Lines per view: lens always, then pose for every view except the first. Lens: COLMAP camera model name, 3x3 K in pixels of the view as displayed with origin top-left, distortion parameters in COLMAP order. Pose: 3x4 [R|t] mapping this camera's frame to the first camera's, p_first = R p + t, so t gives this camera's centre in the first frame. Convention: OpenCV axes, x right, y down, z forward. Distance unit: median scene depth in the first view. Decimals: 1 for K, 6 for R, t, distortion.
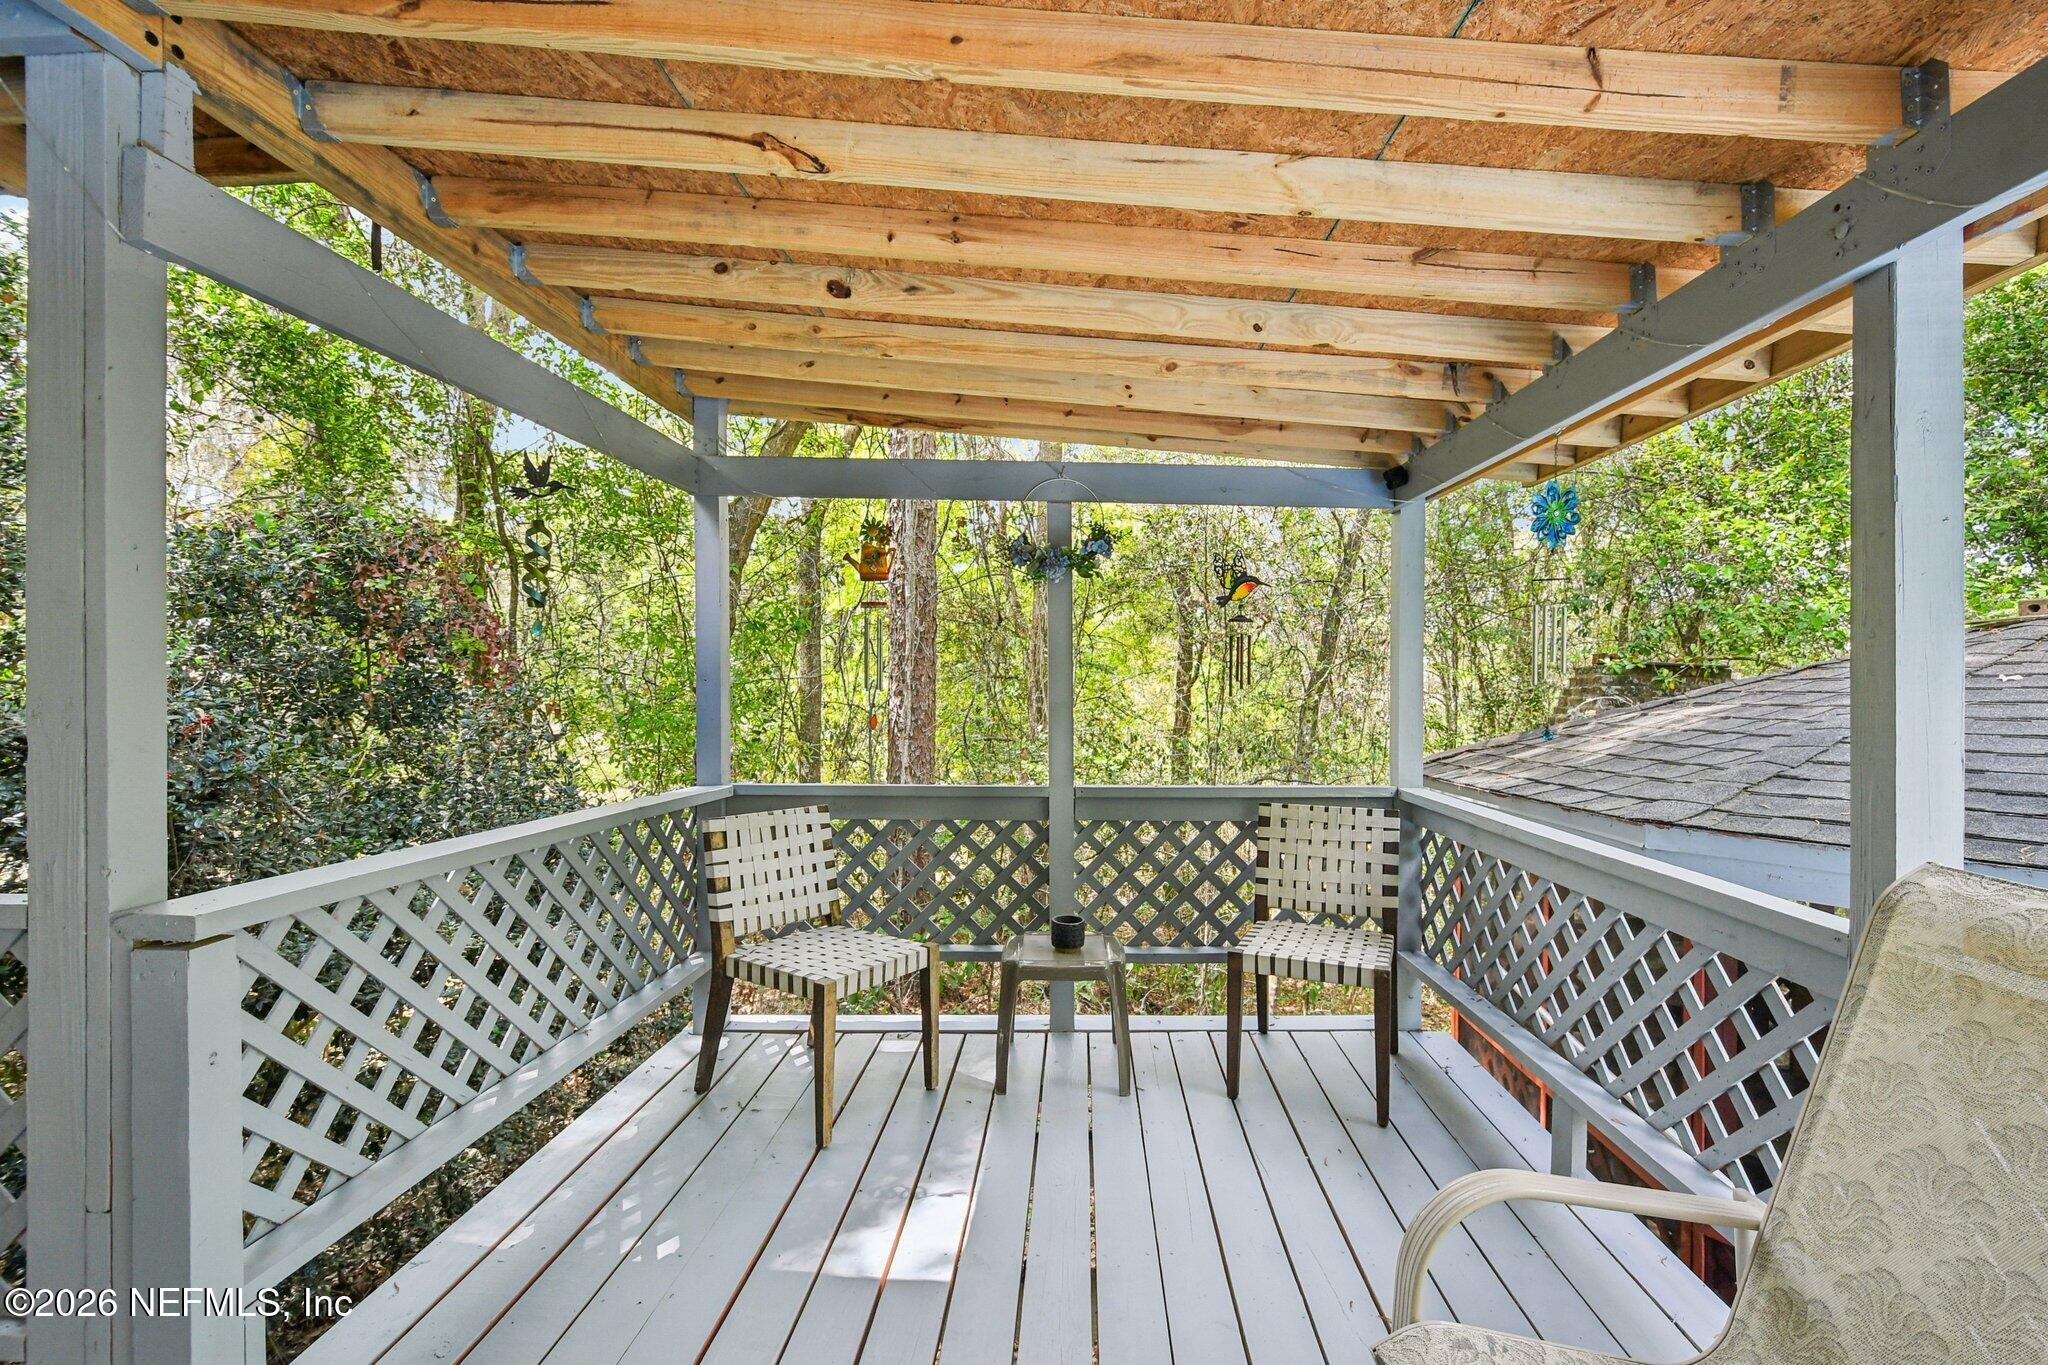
lens RADIAL K [[892.1, 0, 1053.8], [0, 892.1, 686.0], [0, 0, 1]] dist [-0.001144, 0.000132]
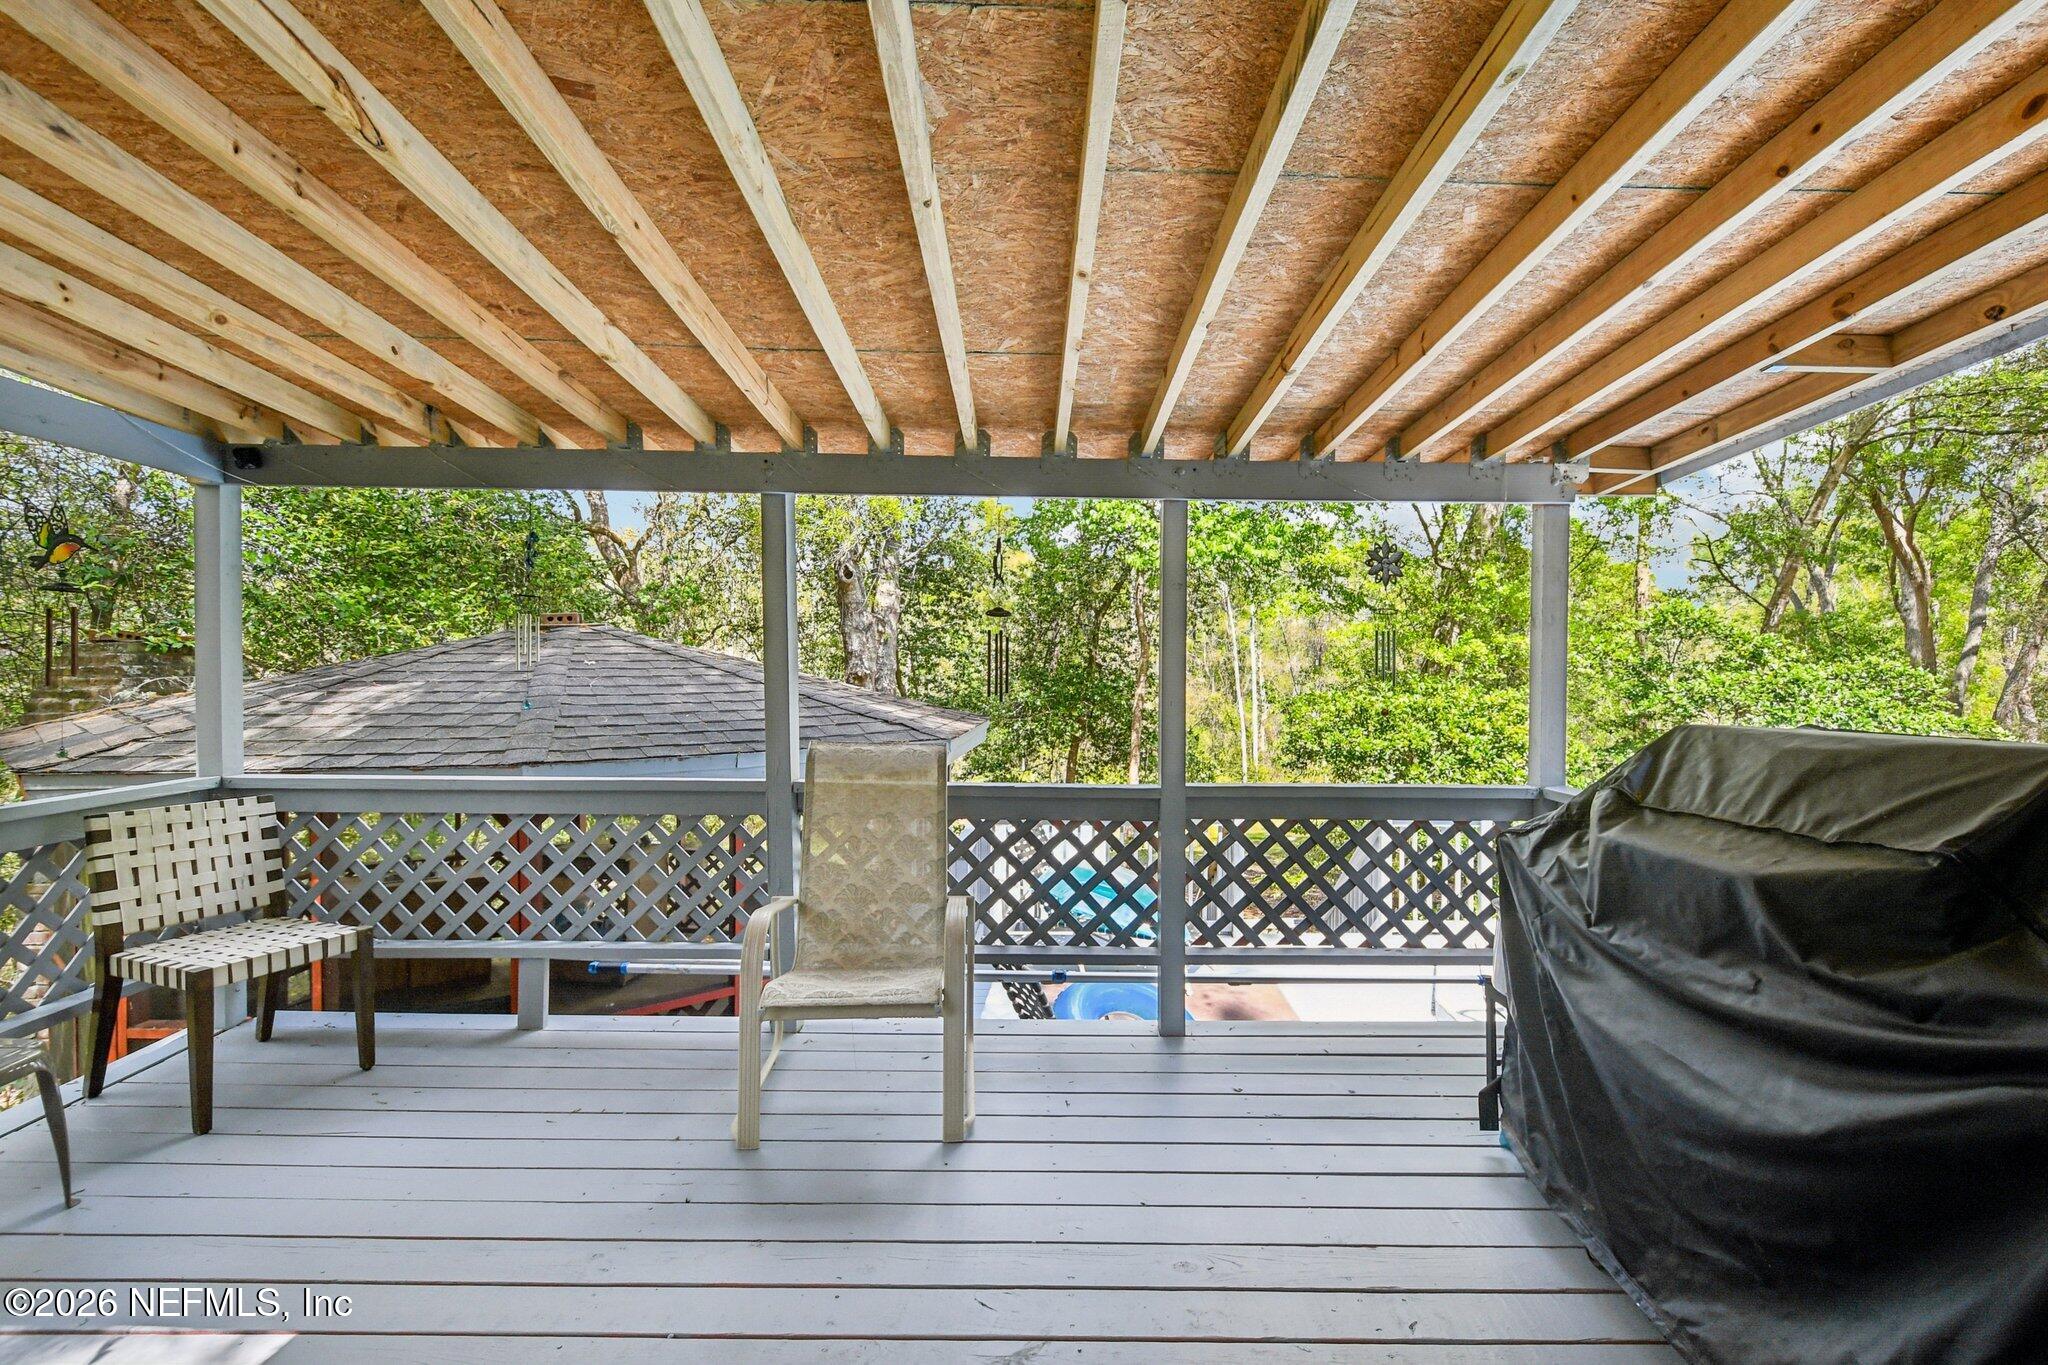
lens RADIAL K [[892.1, 0, 1053.8], [0, 892.1, 686.0], [0, 0, 1]] dist [-0.001144, 0.000132]
pose [[-0.035637, -0.029114, 0.998941, -0.633719], [-0.006136, 0.999563, 0.028914, -0.016936], [-0.999346, -0.005099, -0.035800, 0.155932]]
